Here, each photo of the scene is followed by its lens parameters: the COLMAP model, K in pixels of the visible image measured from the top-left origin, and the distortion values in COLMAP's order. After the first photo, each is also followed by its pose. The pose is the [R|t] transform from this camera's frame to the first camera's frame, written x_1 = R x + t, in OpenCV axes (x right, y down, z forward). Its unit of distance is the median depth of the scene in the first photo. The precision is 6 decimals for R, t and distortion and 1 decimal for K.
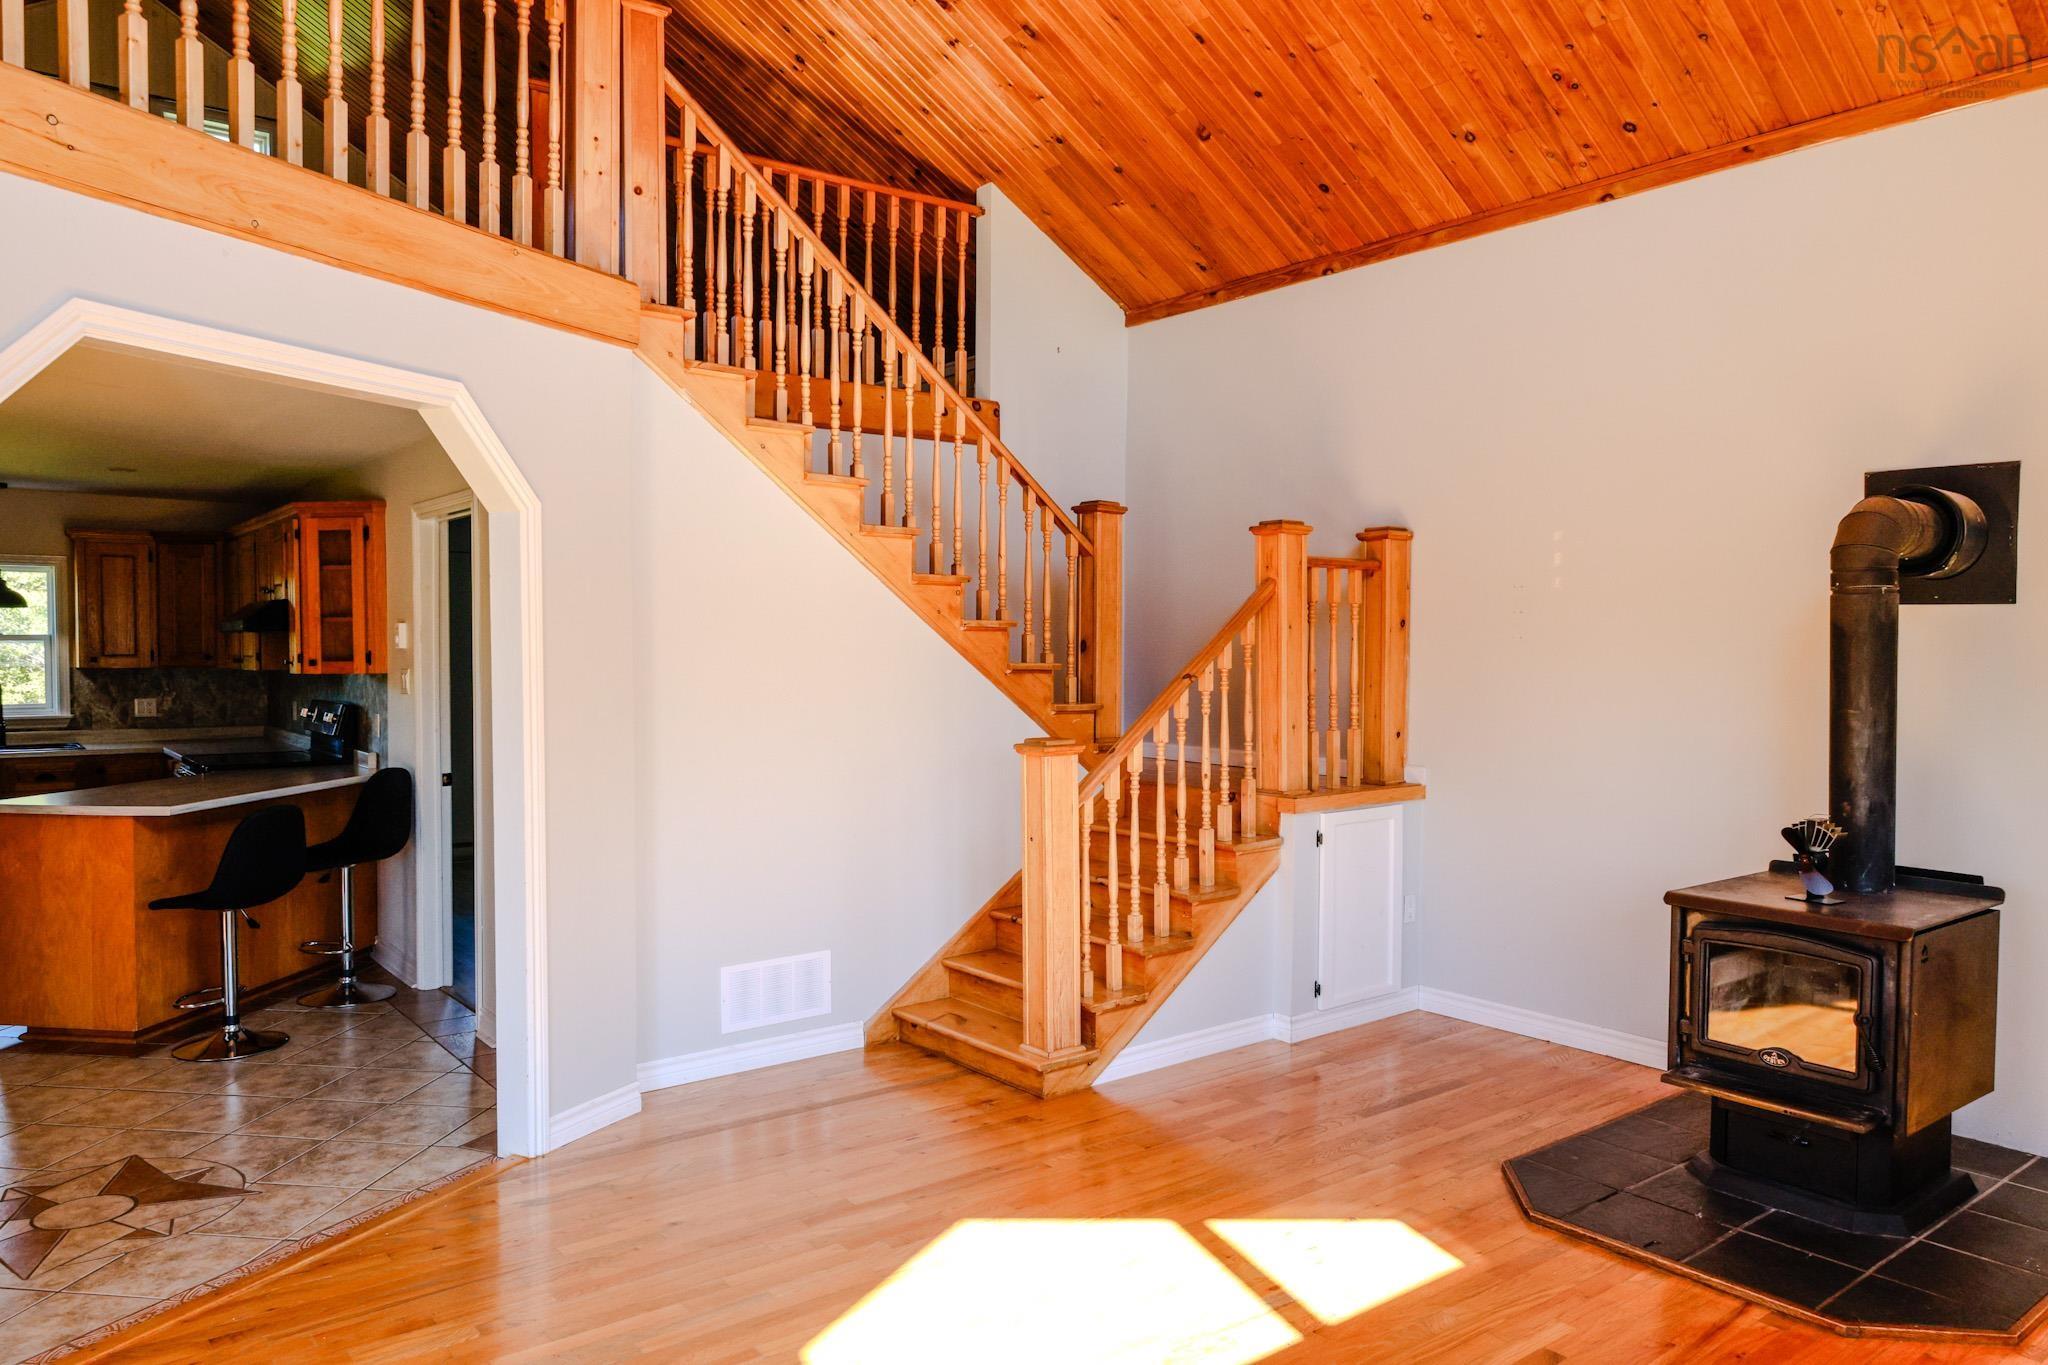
lens RADIAL K [[1390.7, 0, 1018.3], [0, 1390.7, 684.0], [0, 0, 1]] dist [0.001355, 0.000489]
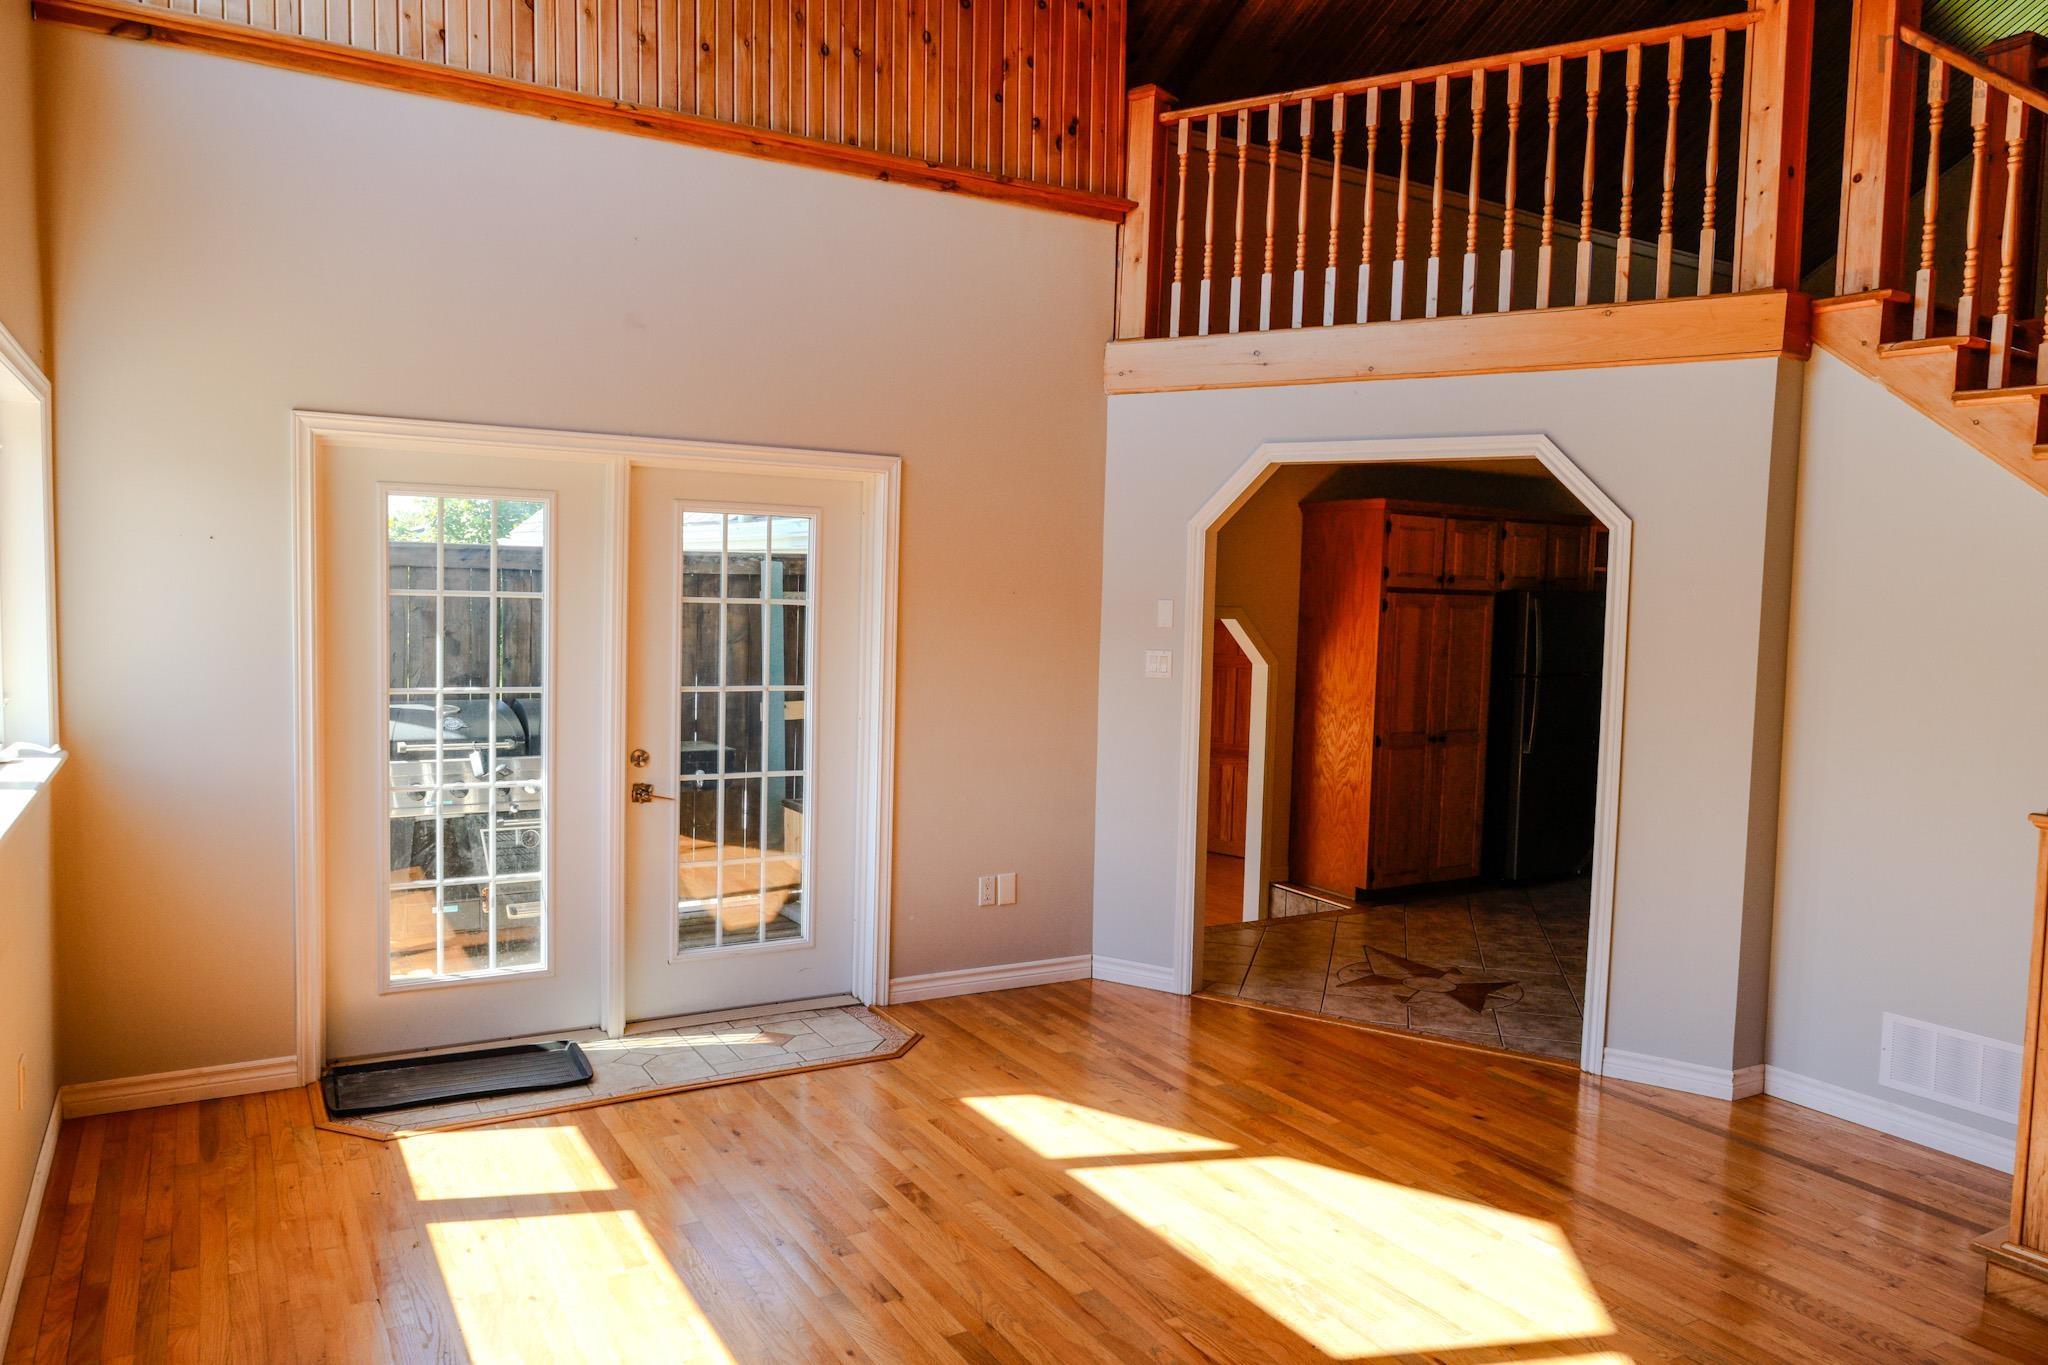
lens RADIAL K [[1390.7, 0, 1018.3], [0, 1390.7, 686.8], [0, 0, 1]] dist [0.001355, 0.000489]
pose [[-0.130252, 0.061170, -0.989592, 0.954047], [-0.050580, 0.996385, 0.068248, -0.050240], [0.990190, 0.058943, -0.126687, 0.702876]]
